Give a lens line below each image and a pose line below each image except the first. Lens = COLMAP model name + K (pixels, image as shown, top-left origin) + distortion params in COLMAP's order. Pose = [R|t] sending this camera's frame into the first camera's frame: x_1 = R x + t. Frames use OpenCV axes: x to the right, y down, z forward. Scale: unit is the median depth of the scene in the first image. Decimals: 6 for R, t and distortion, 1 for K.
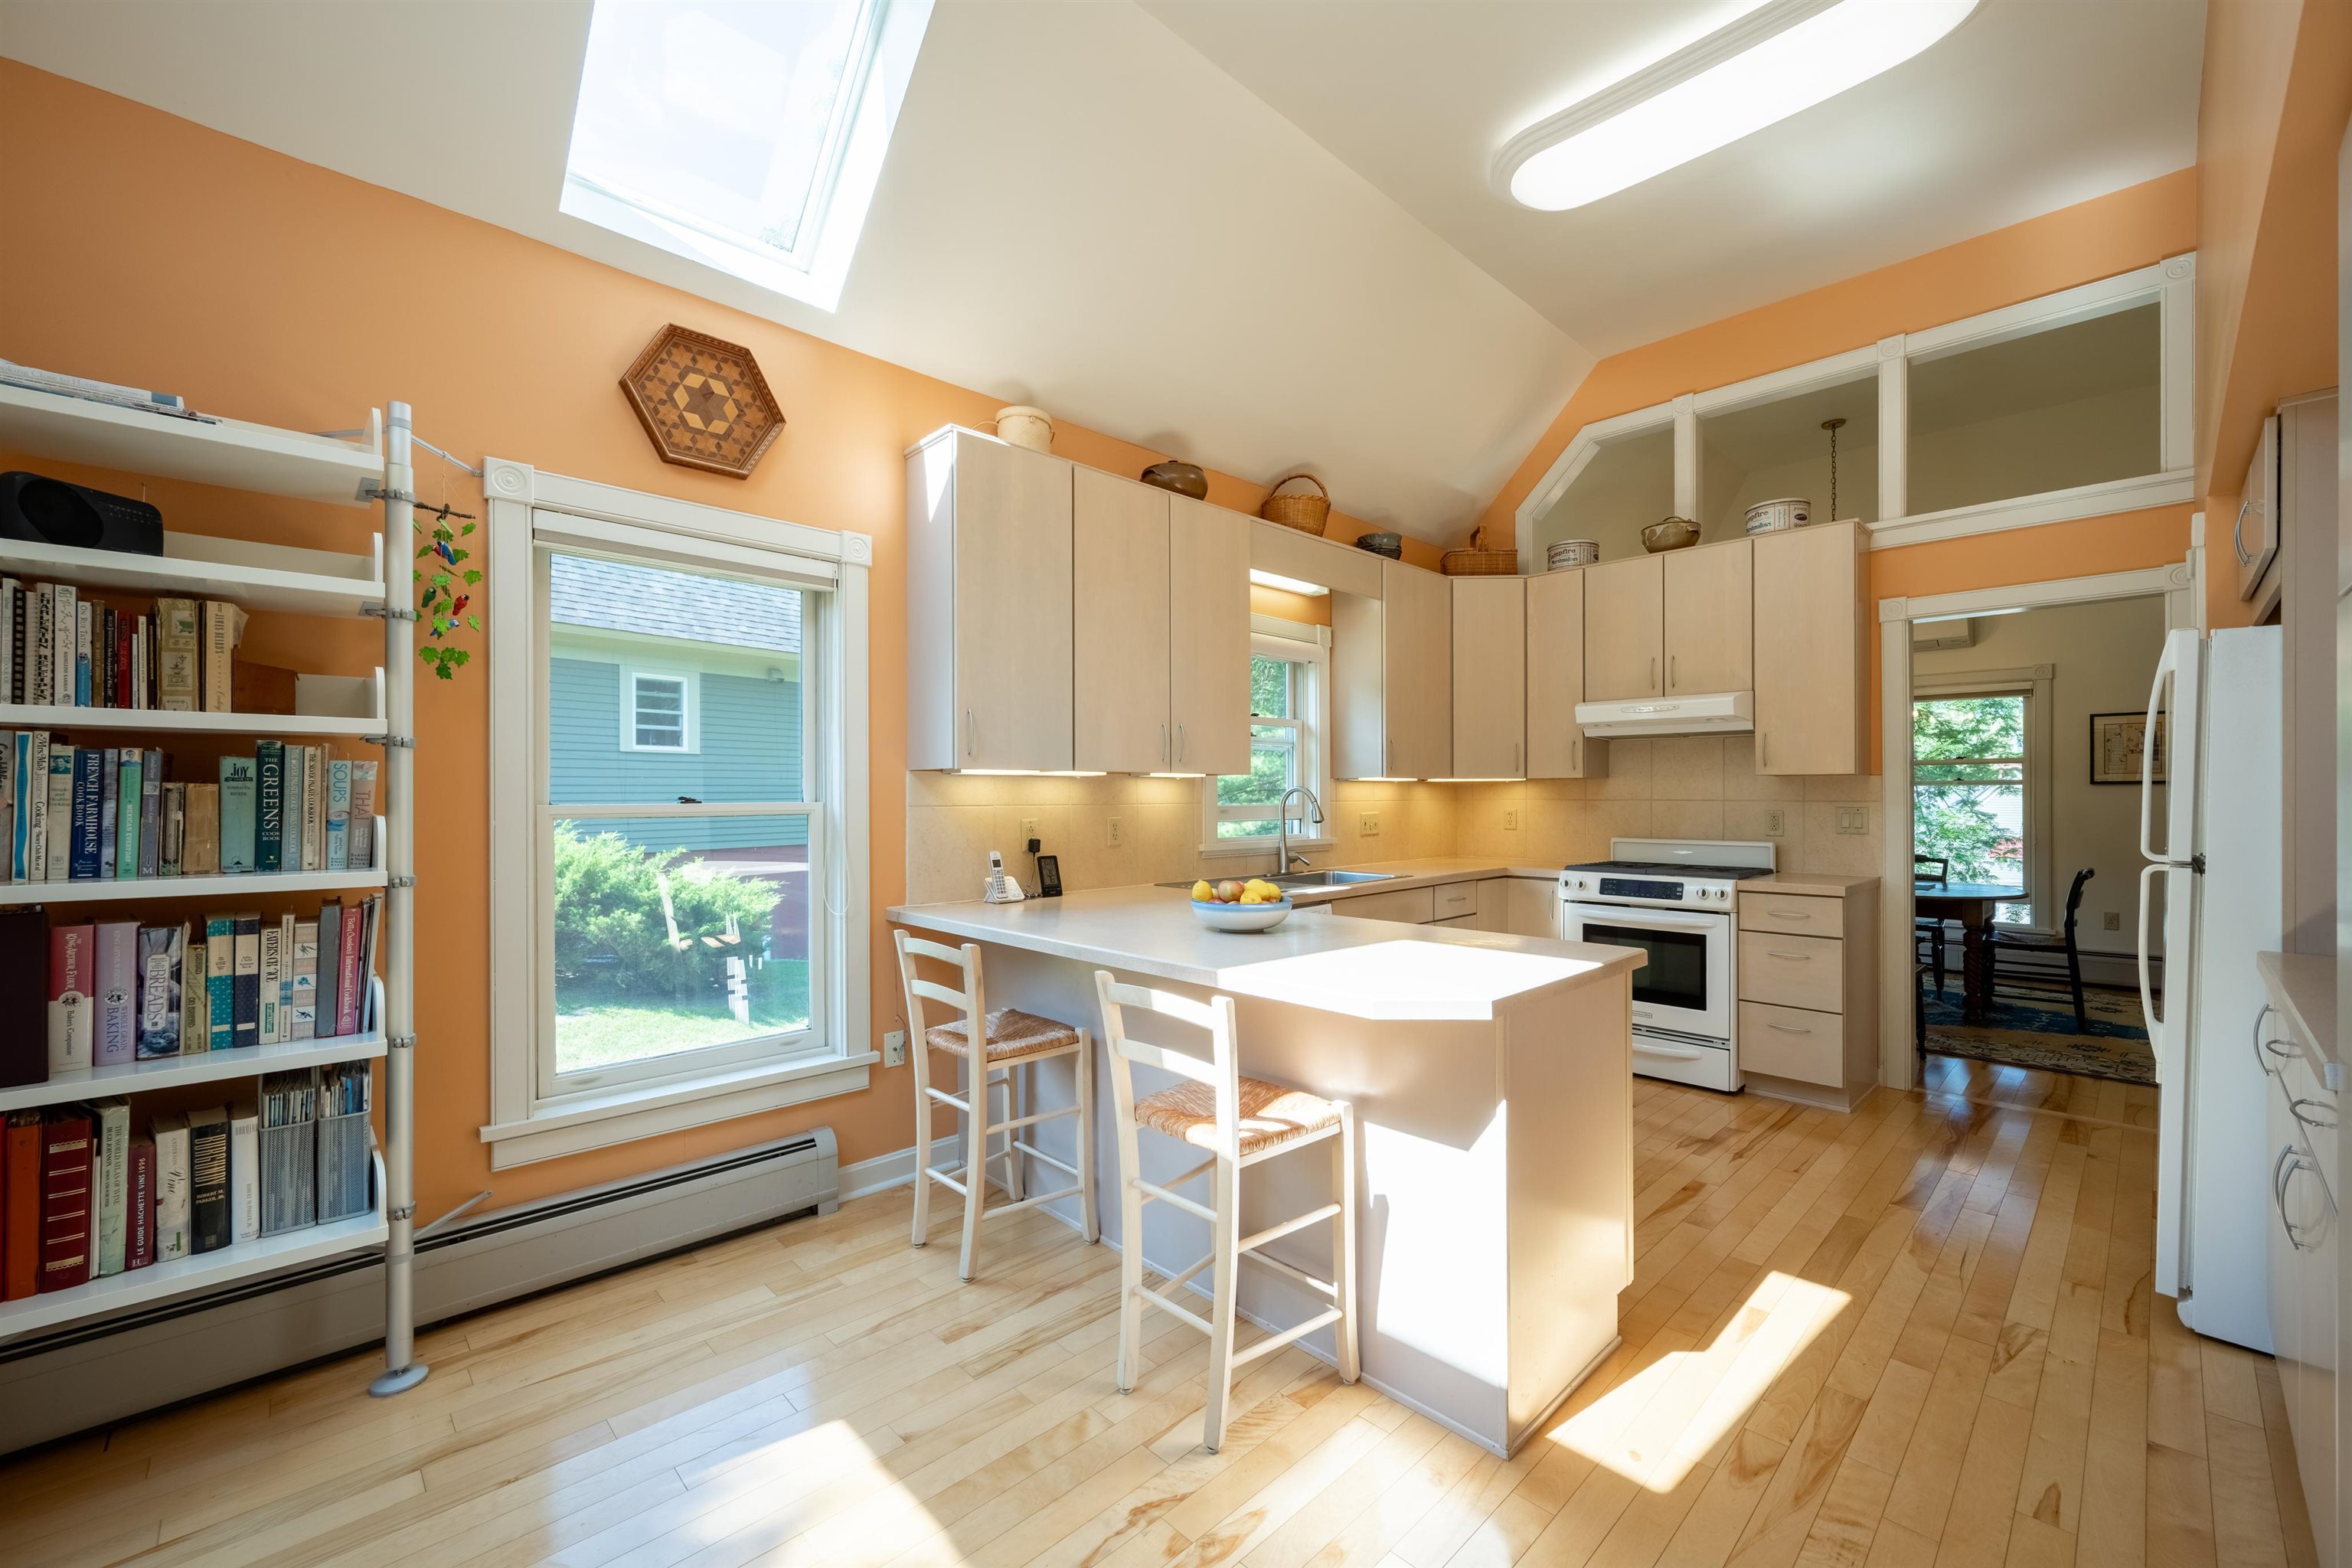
lens RADIAL K [[924.7, 0, 1160.3], [0, 924.7, 791.9], [0, 0, 1]] dist [-0.000844, -0.000294]
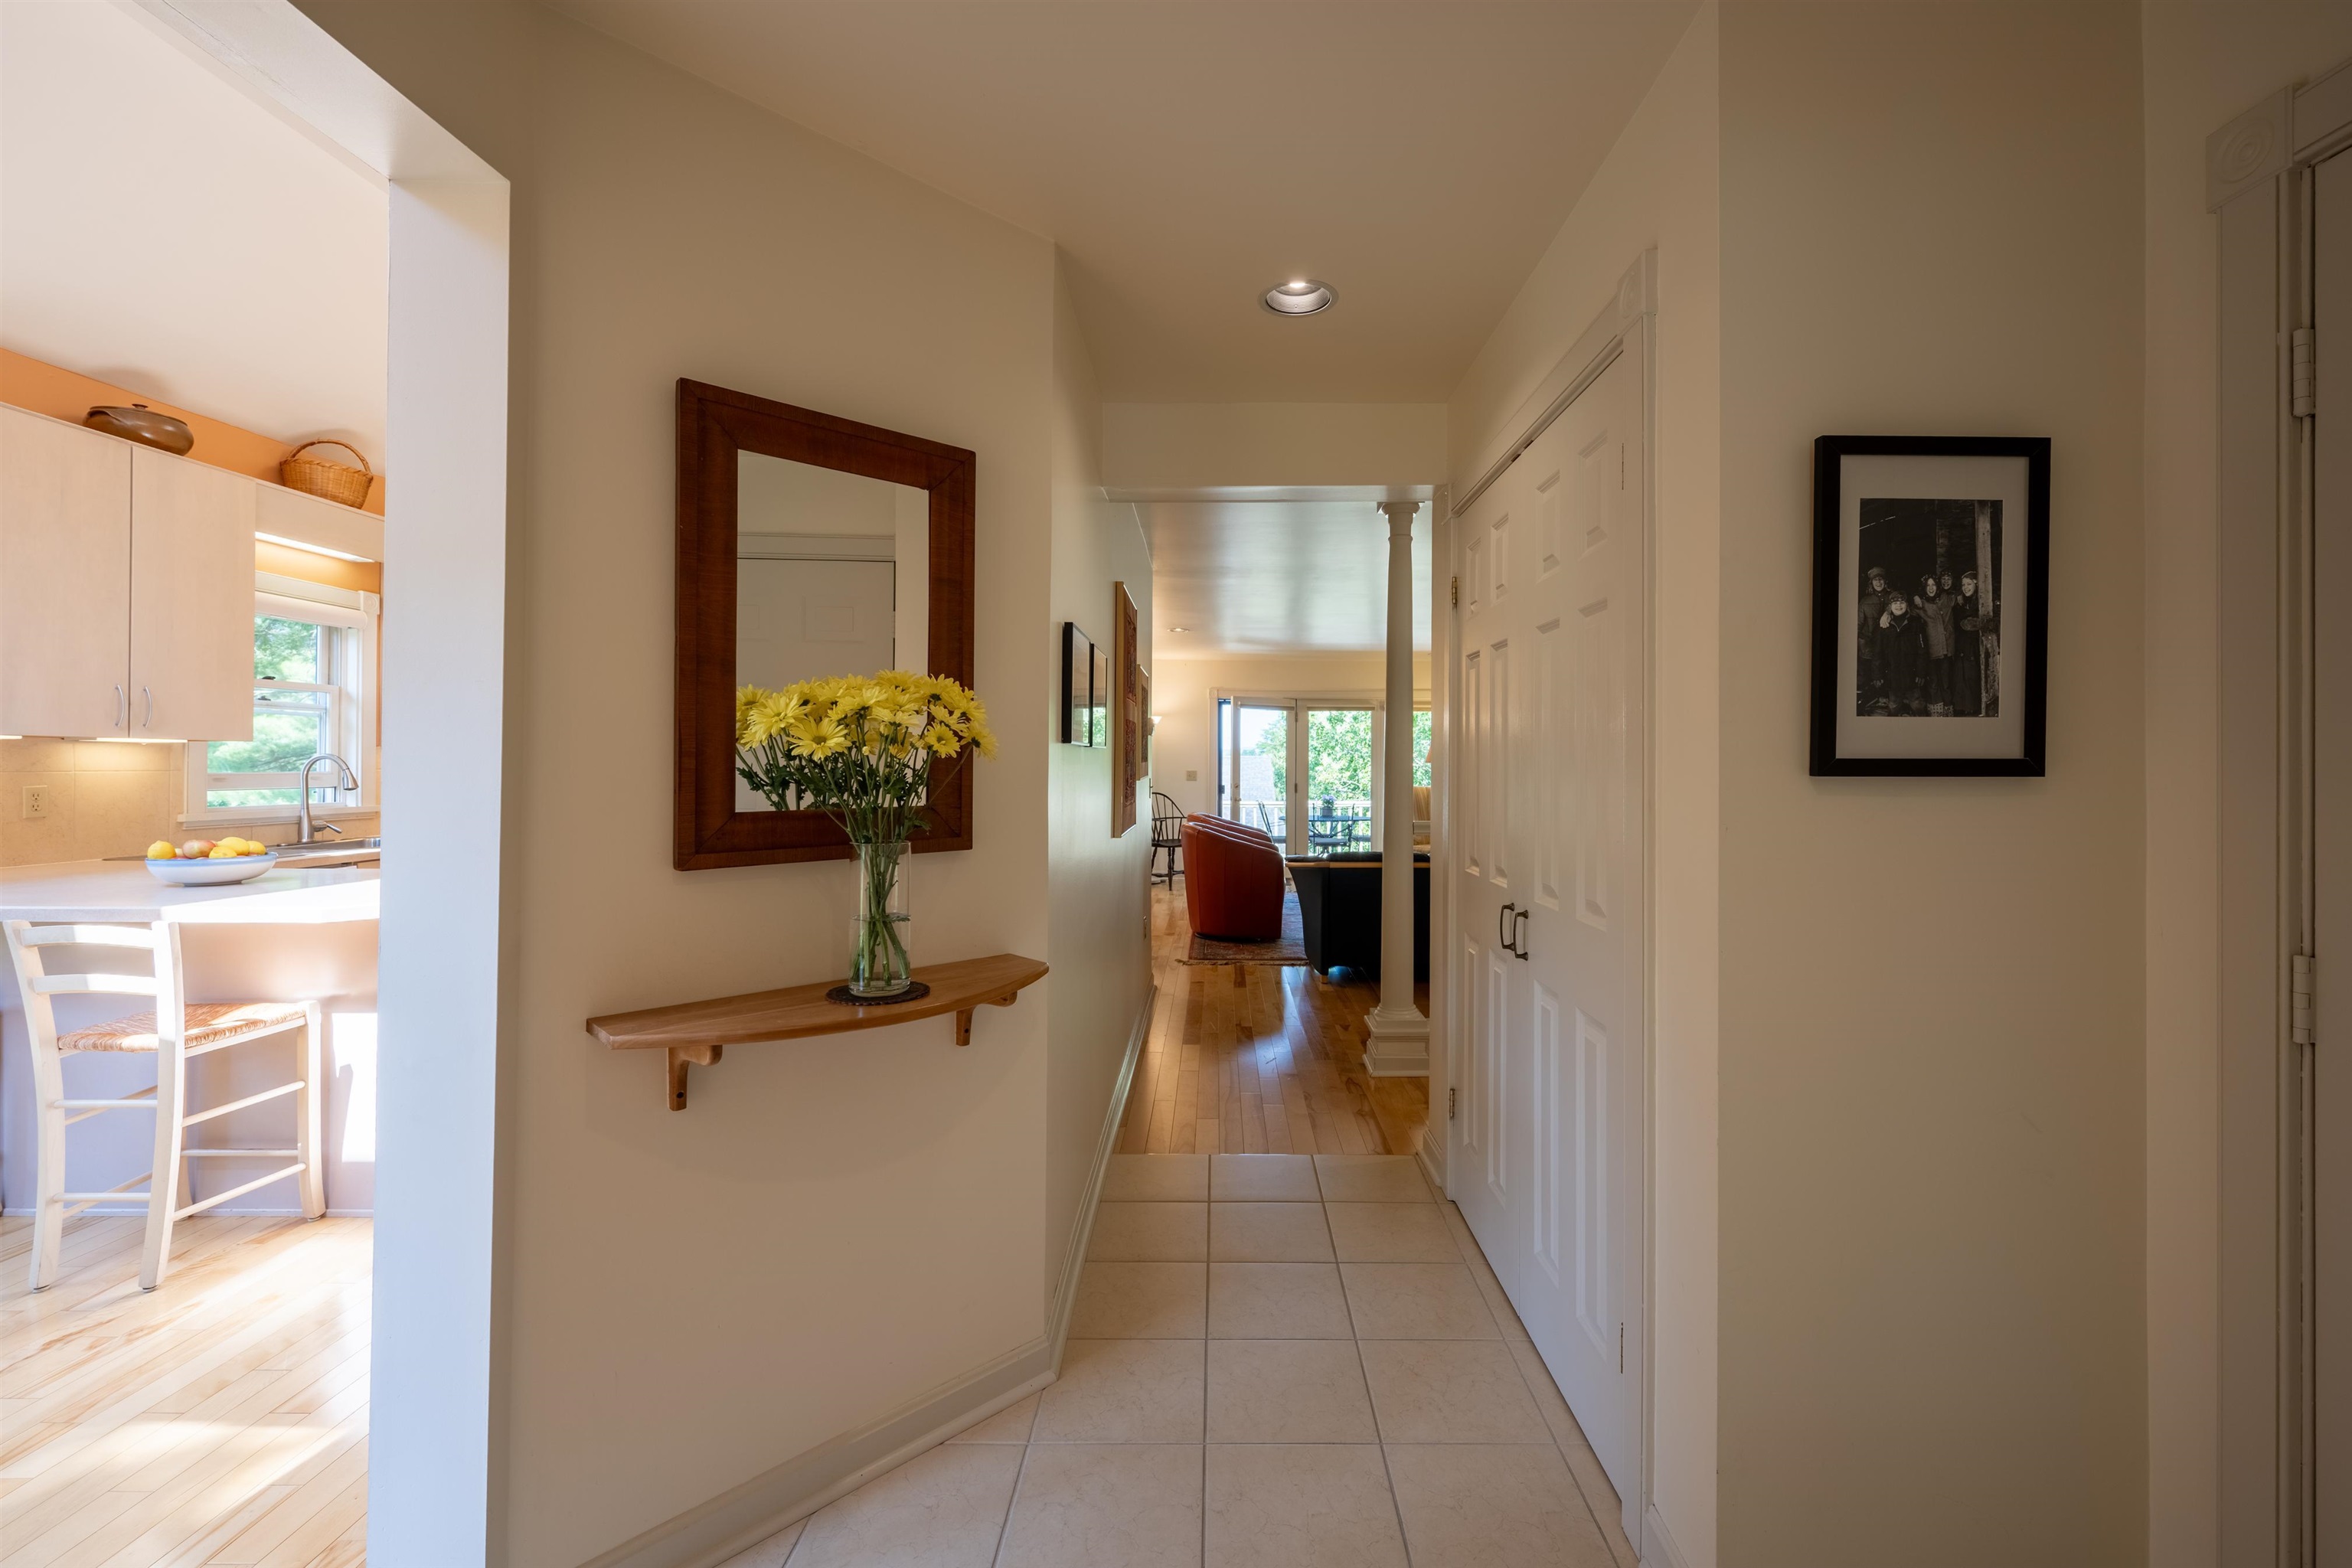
lens RADIAL K [[924.7, 0, 1166.4], [0, 924.7, 759.4], [0, 0, 1]] dist [-0.000844, -0.000294]
pose [[0.670891, 0.011350, 0.741469, 0.035822], [-0.009064, 0.999934, -0.007105, -0.002327], [-0.741500, -0.001954, 0.670950, -0.653266]]
